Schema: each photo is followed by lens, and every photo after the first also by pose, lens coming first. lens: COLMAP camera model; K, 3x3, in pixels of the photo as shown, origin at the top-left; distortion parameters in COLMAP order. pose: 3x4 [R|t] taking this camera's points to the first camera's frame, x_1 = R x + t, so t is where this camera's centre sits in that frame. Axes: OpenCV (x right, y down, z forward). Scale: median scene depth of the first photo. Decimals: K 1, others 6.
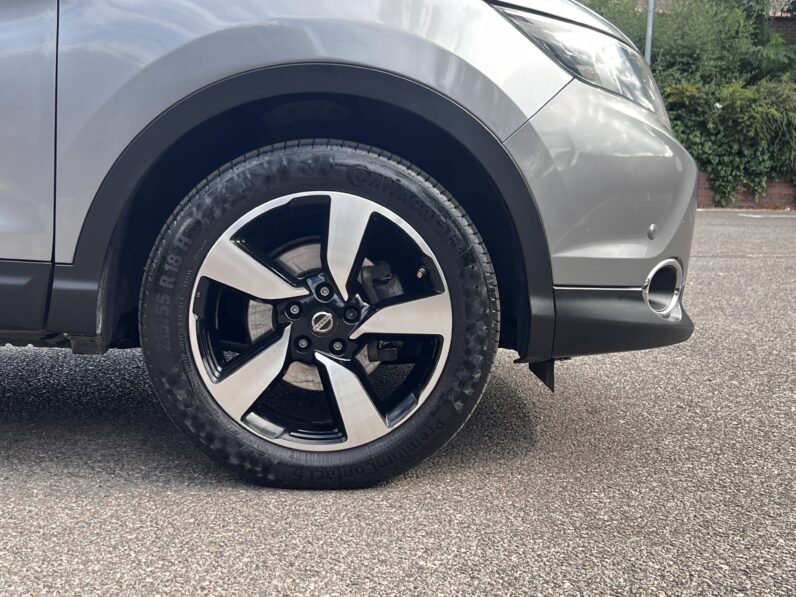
lens RADIAL K [[1061.6, 0, 393.6], [0, 1061.6, 292.3], [0, 0, 1]] dist [0.016886, 0.000000]
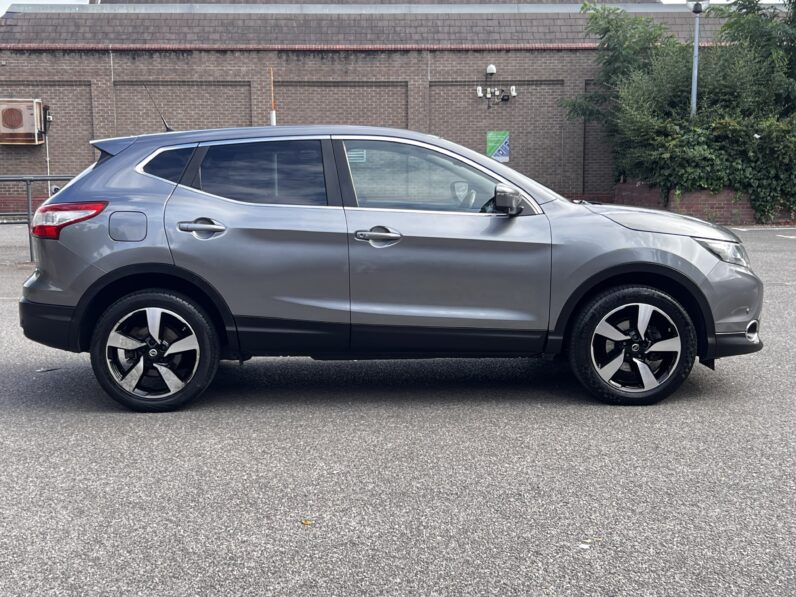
lens RADIAL K [[1061.6, 0, 401.9], [0, 1061.6, 301.0], [0, 0, 1]] dist [0.016886, 0.000000]
pose [[0.999335, -0.025373, -0.026193, -0.611770], [0.025513, 0.999662, 0.005029, -0.127414], [0.026057, -0.005694, 0.999644, -1.872947]]
